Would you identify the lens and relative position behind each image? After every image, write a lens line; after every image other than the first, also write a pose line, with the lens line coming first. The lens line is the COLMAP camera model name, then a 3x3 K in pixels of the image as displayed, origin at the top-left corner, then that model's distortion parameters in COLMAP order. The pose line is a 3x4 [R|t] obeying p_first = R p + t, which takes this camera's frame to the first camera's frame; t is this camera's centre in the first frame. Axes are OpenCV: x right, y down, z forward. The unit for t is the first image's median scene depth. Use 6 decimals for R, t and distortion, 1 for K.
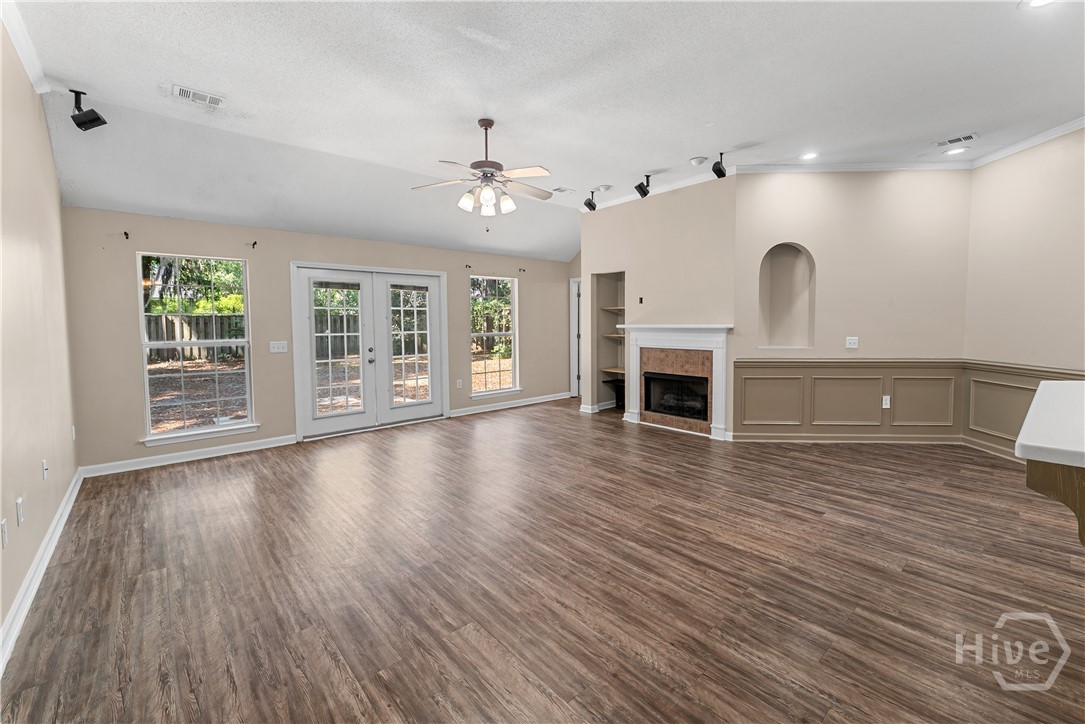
lens RADIAL K [[448.8, 0, 545.6], [0, 448.8, 353.4], [0, 0, 1]] dist [0.000304, 0.000079]
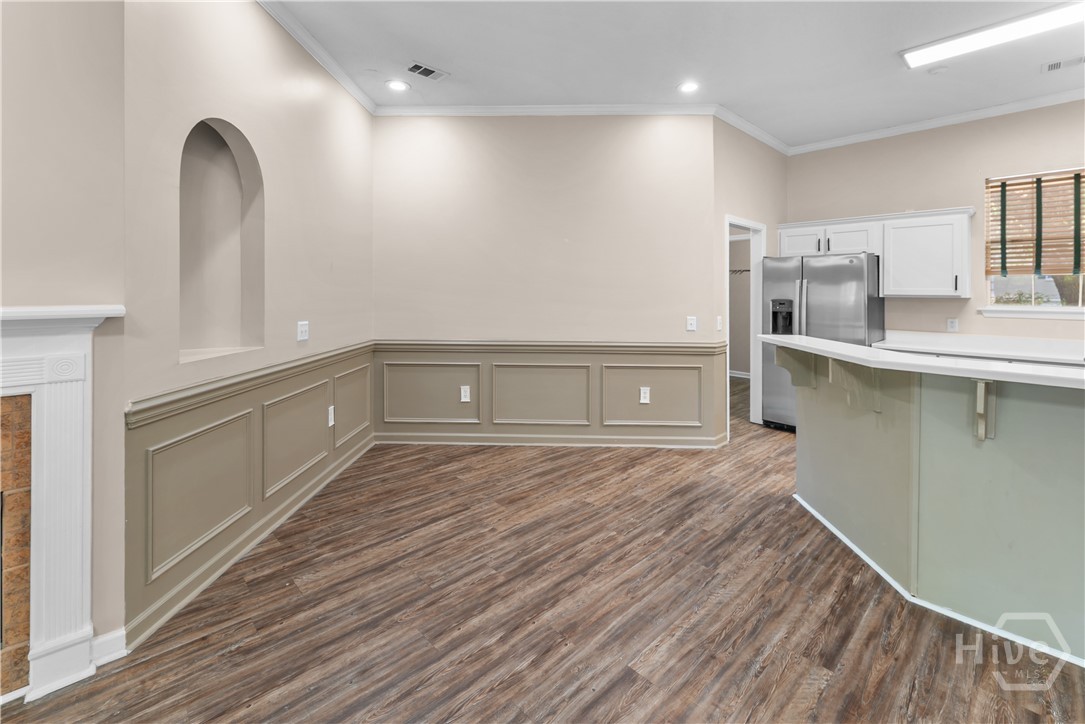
lens RADIAL K [[469.2, 0, 543.7], [0, 469.2, 291.6], [0, 0, 1]] dist [-0.001230, -0.000258]
pose [[-0.038398, 0.006202, 0.999243, 0.055841], [0.069069, 0.997606, -0.003538, -0.049919], [-0.996873, 0.068881, -0.038734, 0.693667]]
